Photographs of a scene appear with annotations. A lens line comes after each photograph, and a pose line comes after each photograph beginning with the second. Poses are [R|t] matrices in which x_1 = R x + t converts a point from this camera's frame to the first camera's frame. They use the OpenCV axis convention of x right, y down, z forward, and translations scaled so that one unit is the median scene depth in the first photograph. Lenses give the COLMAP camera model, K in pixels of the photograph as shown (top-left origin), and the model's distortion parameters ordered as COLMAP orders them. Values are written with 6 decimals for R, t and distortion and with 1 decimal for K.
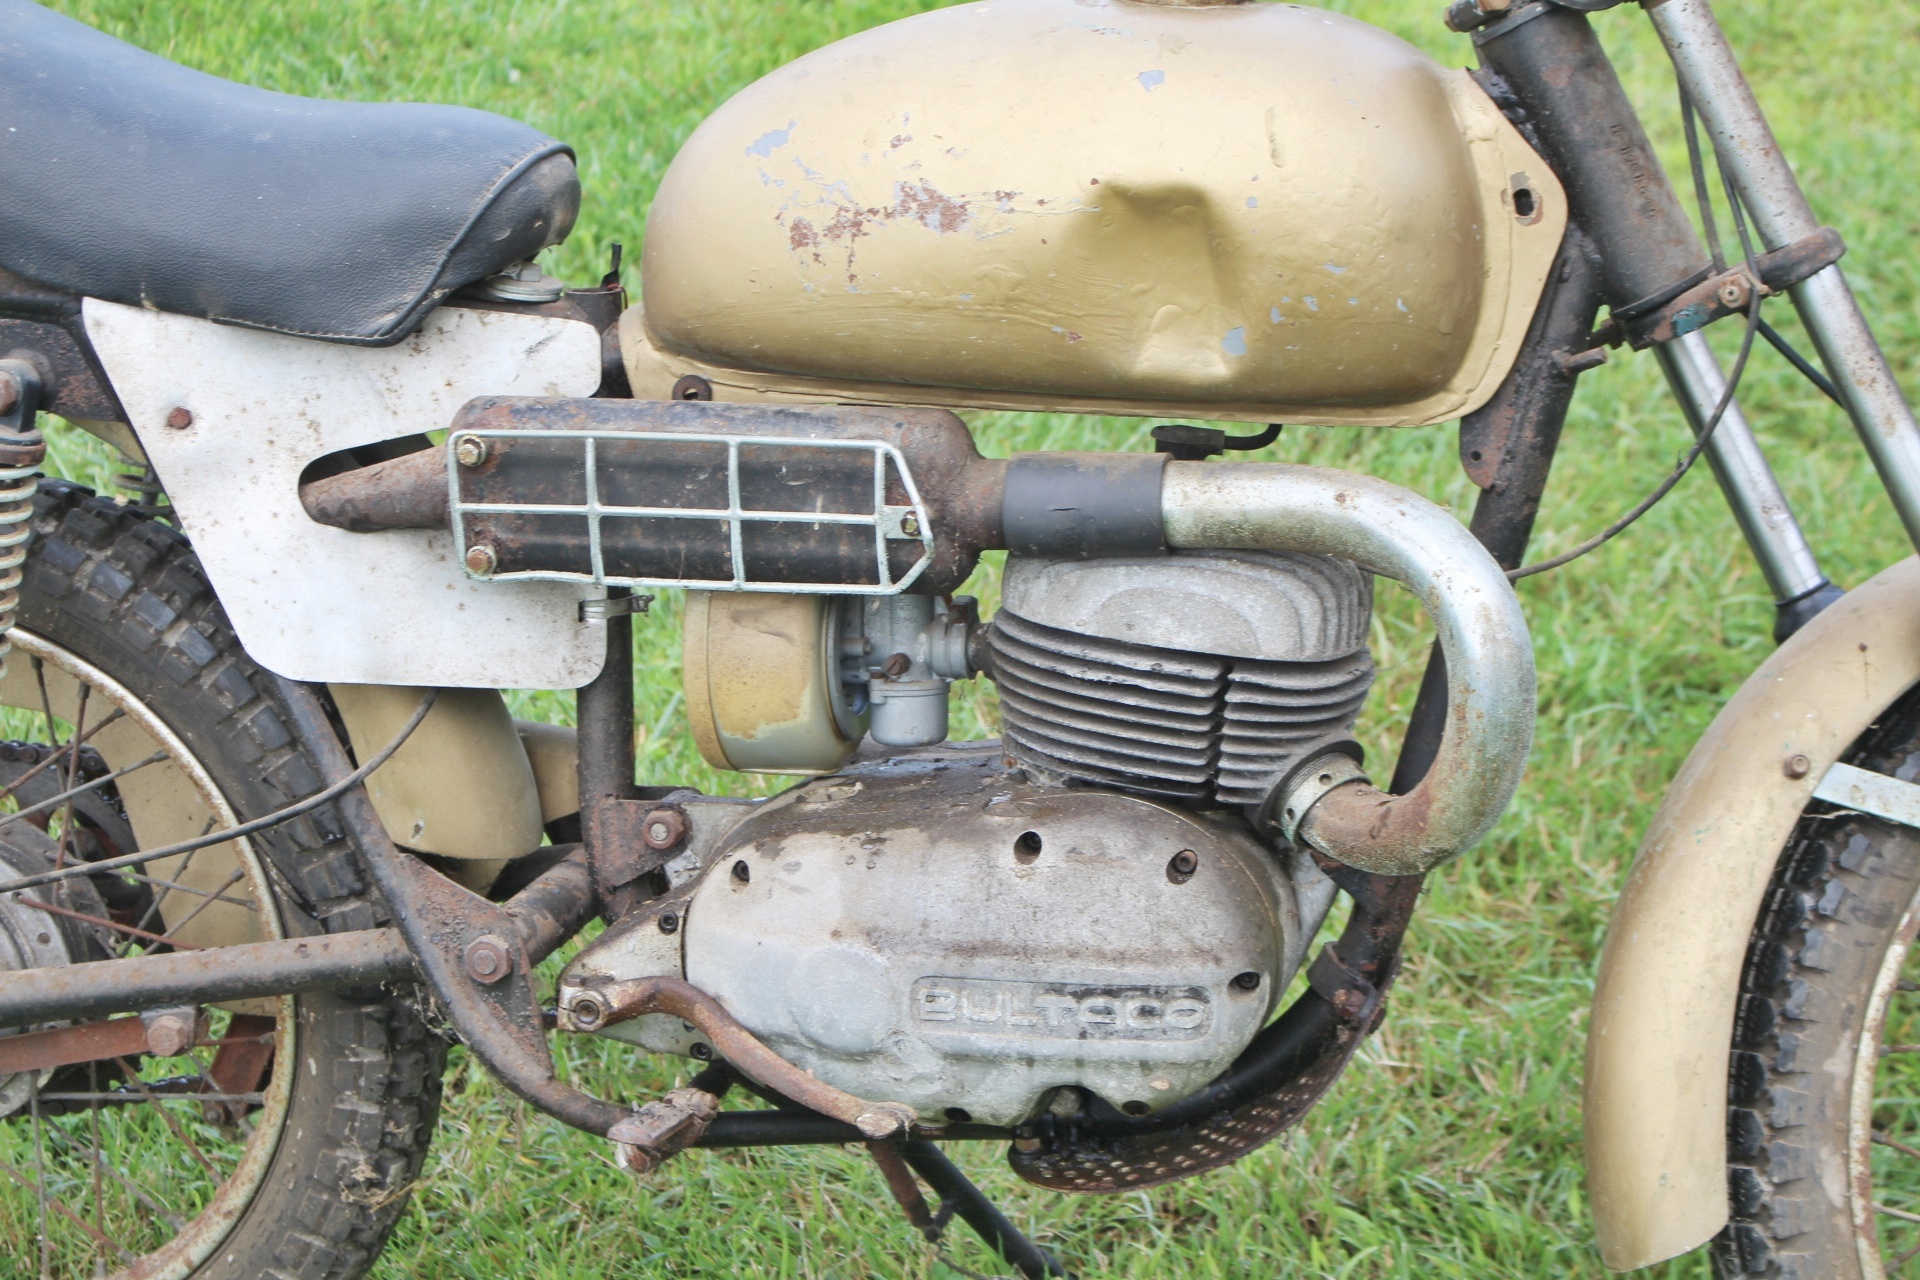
lens RADIAL K [[4282.7, 0, 992.2], [0, 4282.7, 642.1], [0, 0, 1]] dist [-0.032904, 0.293177]
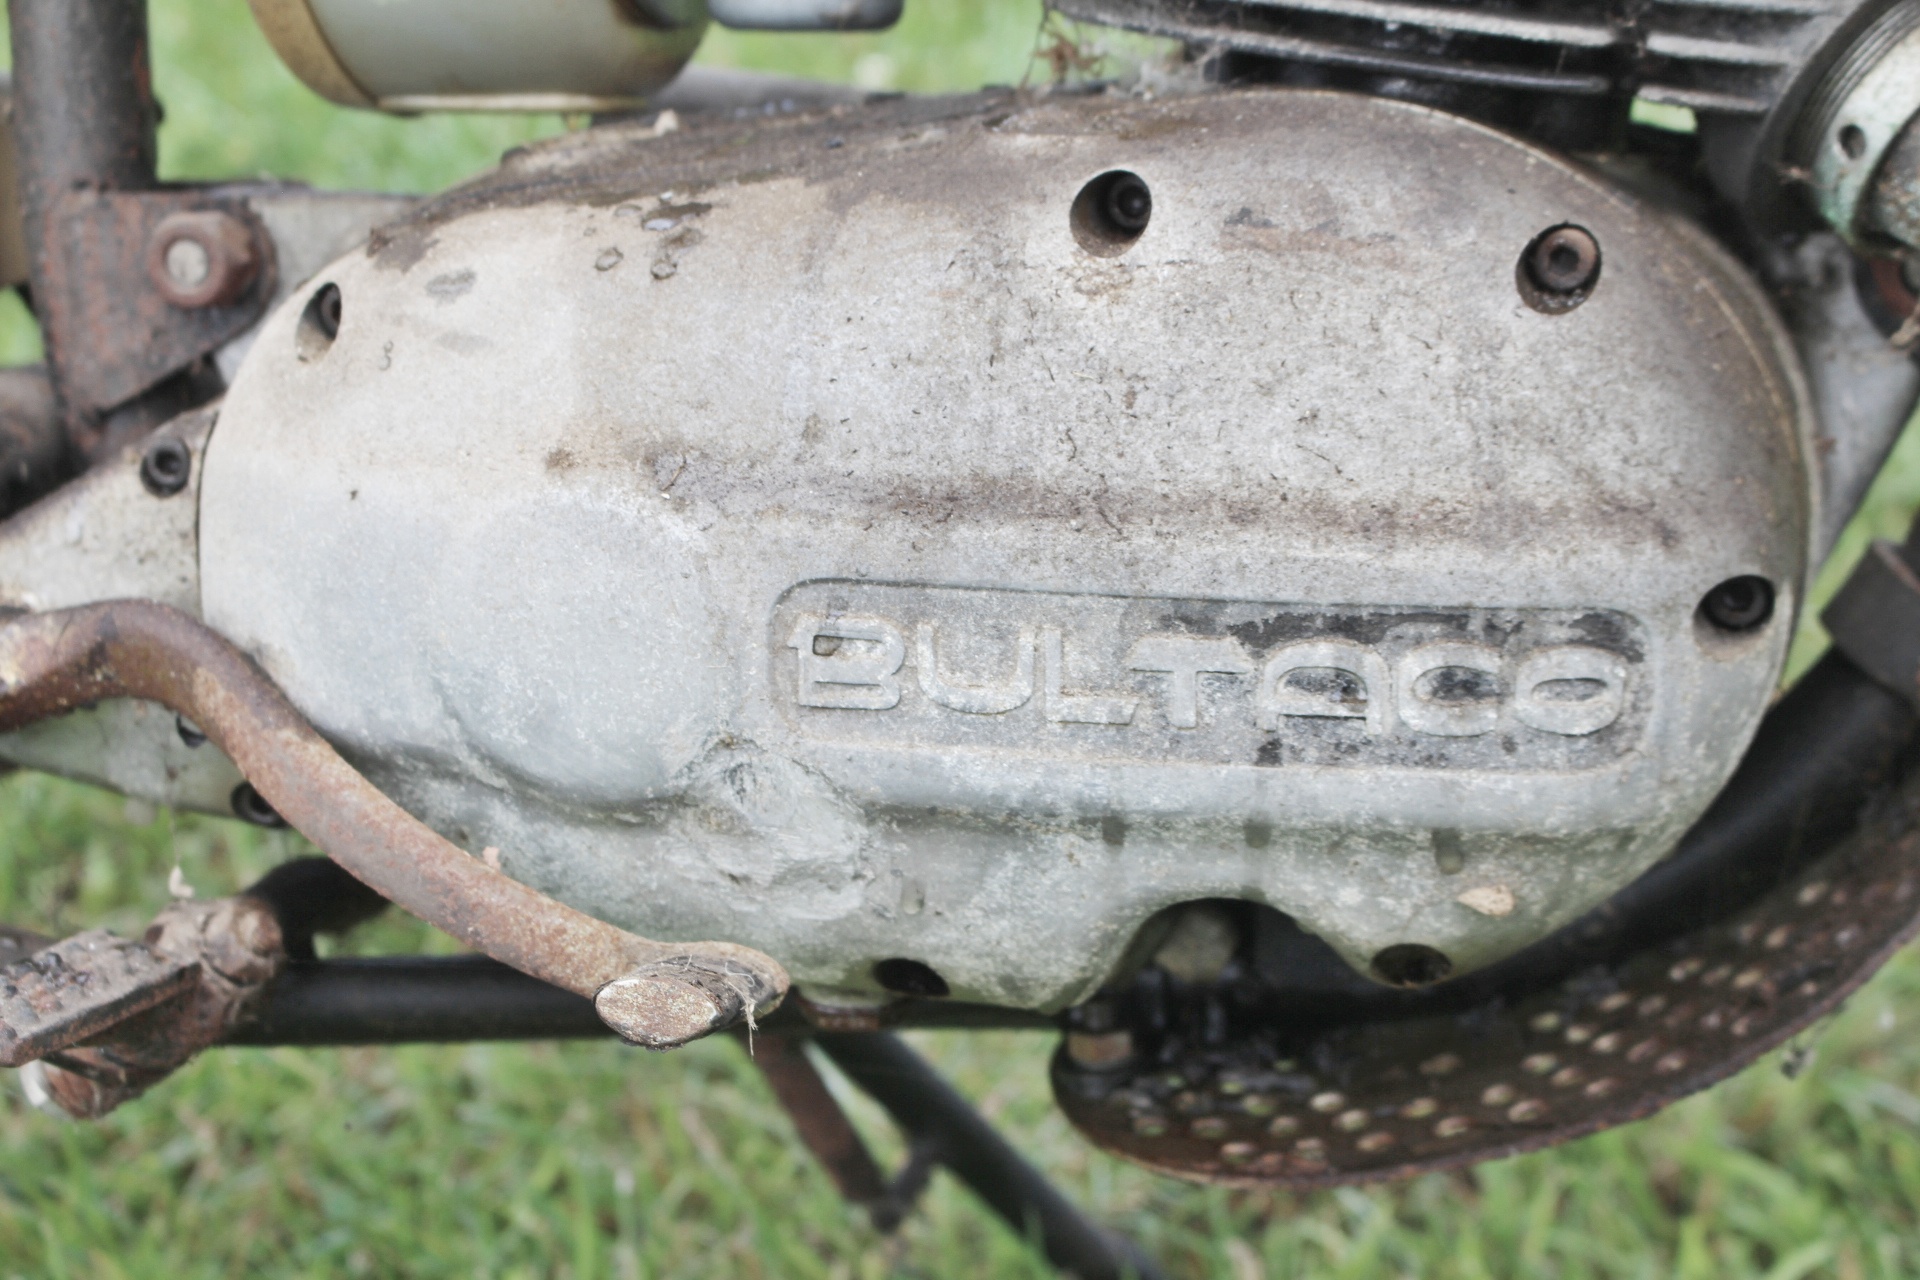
lens RADIAL K [[3556.2, 0, 980.5], [0, 3556.2, 688.0], [0, 0, 1]] dist [-0.044664, 0.107470]
pose [[0.999799, 0.007392, -0.018639, 0.003327], [-0.006585, 0.999053, 0.042999, 0.072521], [0.018939, -0.042867, 0.998901, 0.696578]]
